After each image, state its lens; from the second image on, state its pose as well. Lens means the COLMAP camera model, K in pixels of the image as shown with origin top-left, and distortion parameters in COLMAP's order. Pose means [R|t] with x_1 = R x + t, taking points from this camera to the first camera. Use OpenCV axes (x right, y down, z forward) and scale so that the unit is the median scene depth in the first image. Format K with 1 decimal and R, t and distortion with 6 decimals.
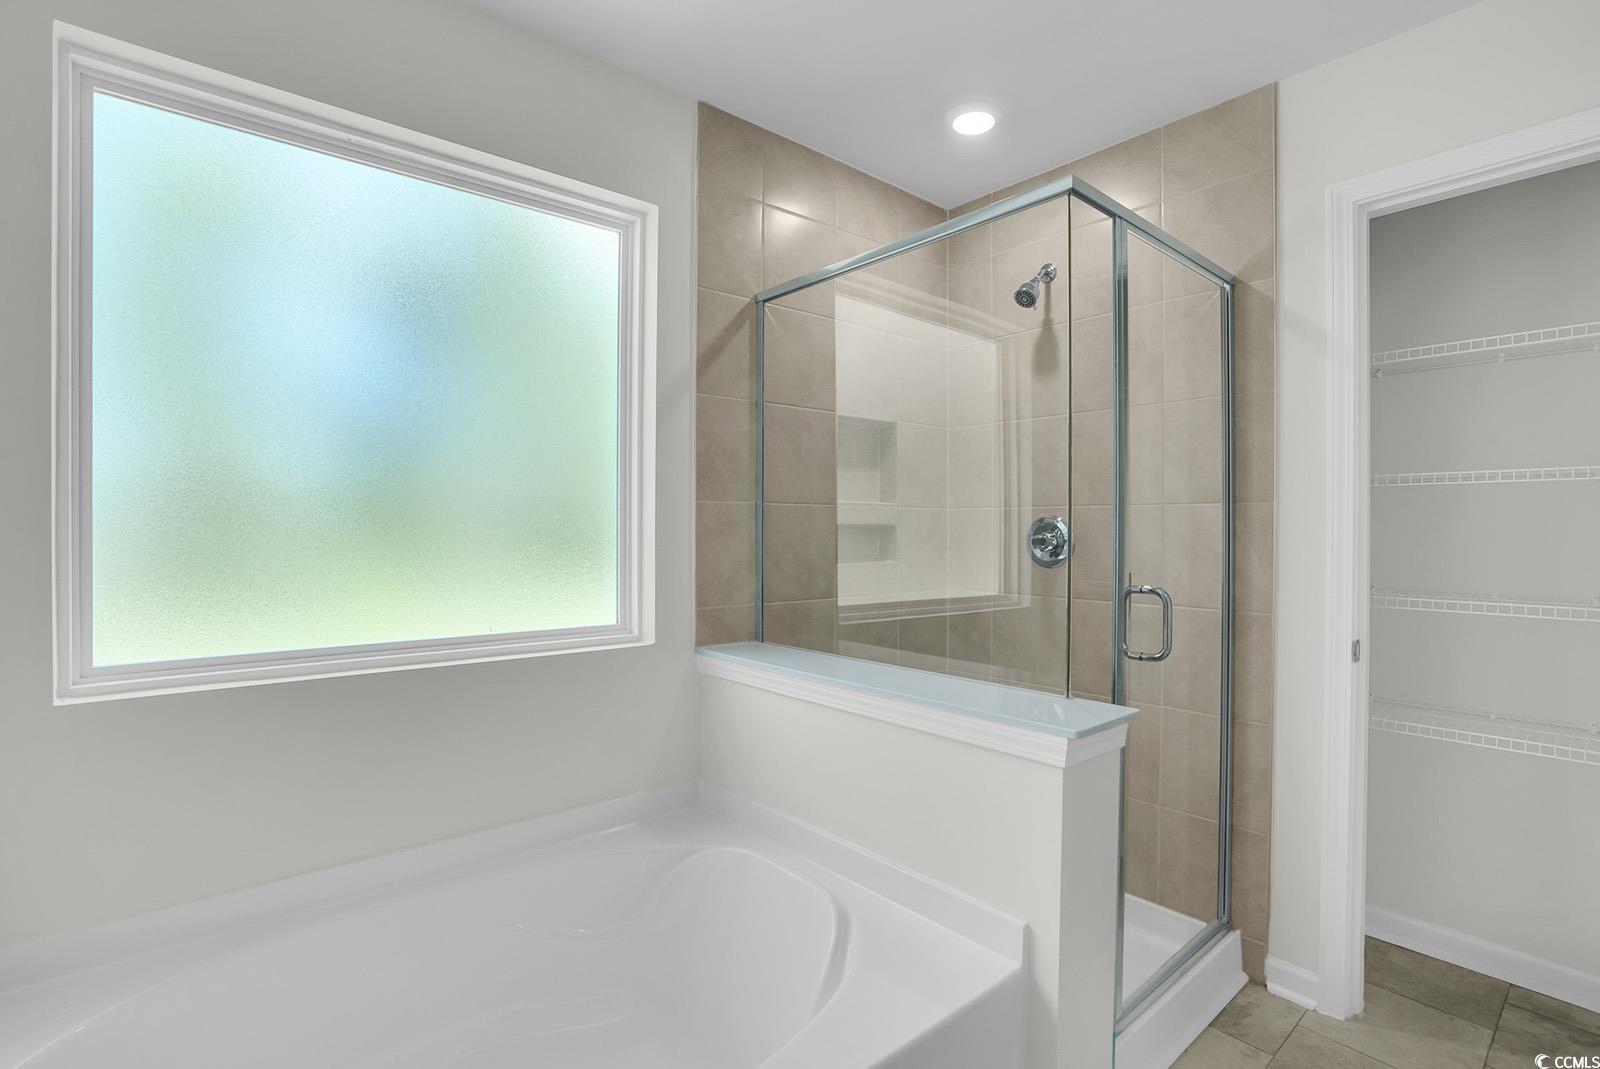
lens RADIAL K [[754.6, 0, 797.7], [0, 754.6, 530.4], [0, 0, 1]] dist [-0.057165, 0.018533]
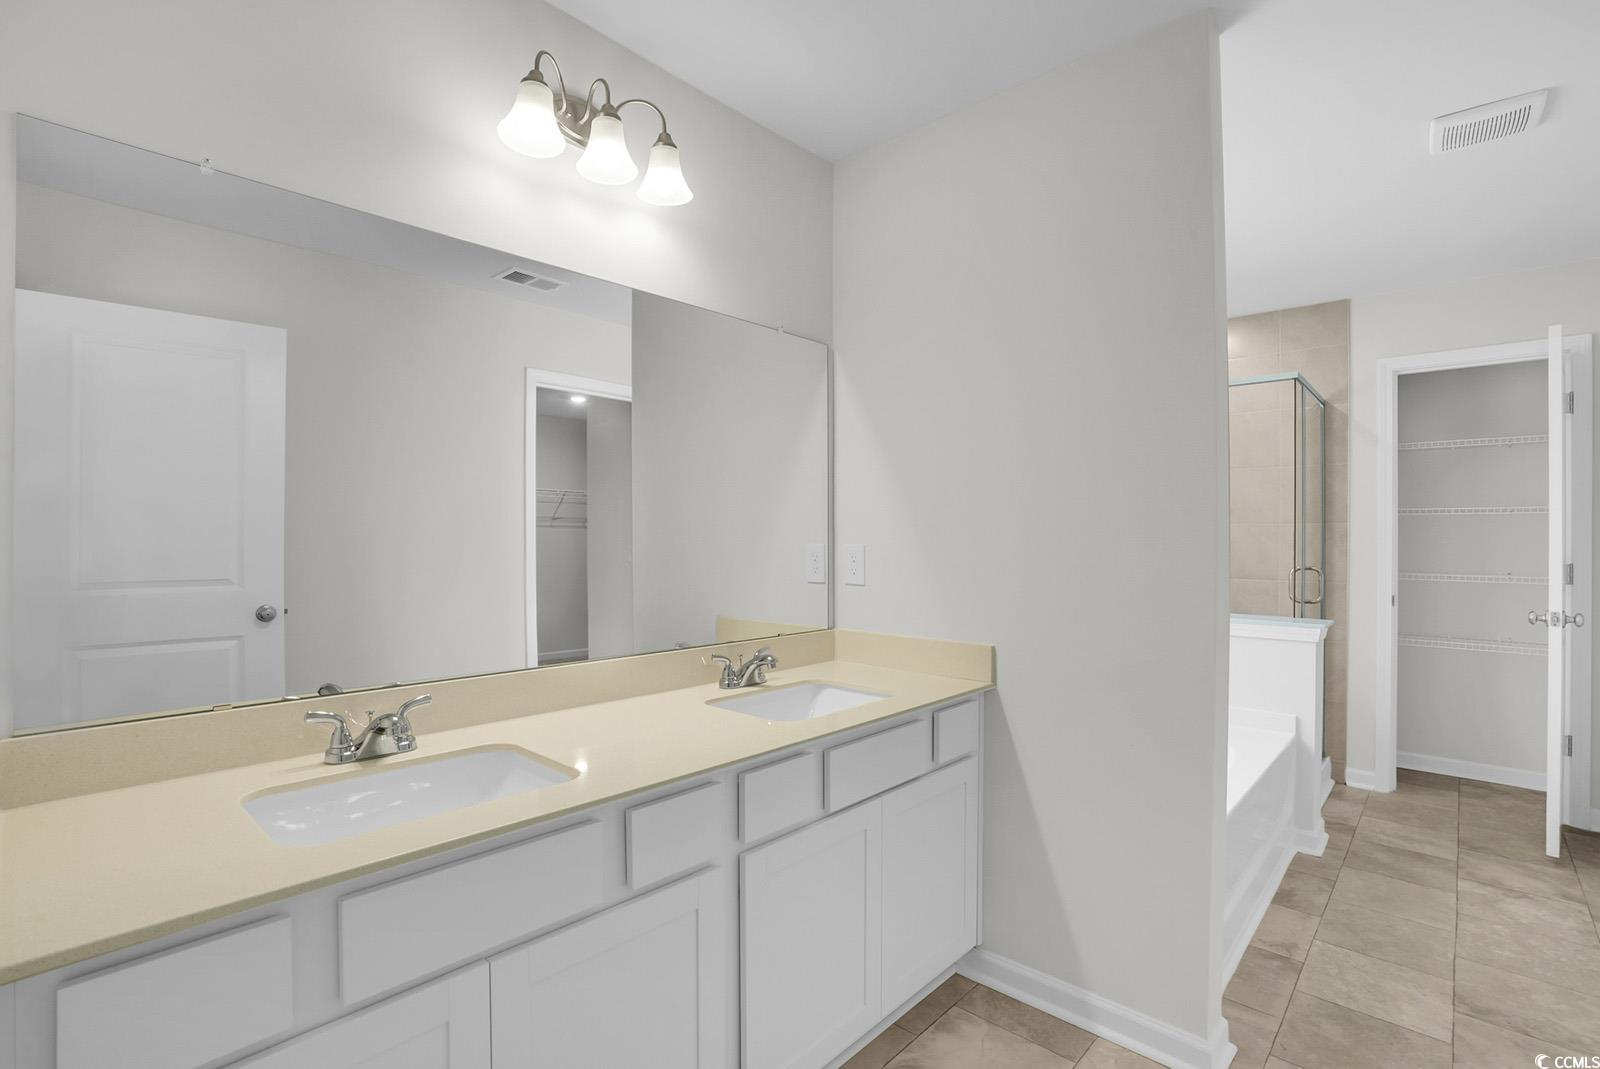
lens RADIAL K [[754.6, 0, 797.7], [0, 754.6, 530.4], [0, 0, 1]] dist [-0.057165, 0.018533]
pose [[0.992303, 0.001074, 0.123830, -0.968556], [-0.000614, 0.999993, -0.003755, -0.012563], [-0.123834, 0.003650, 0.992296, -0.675477]]
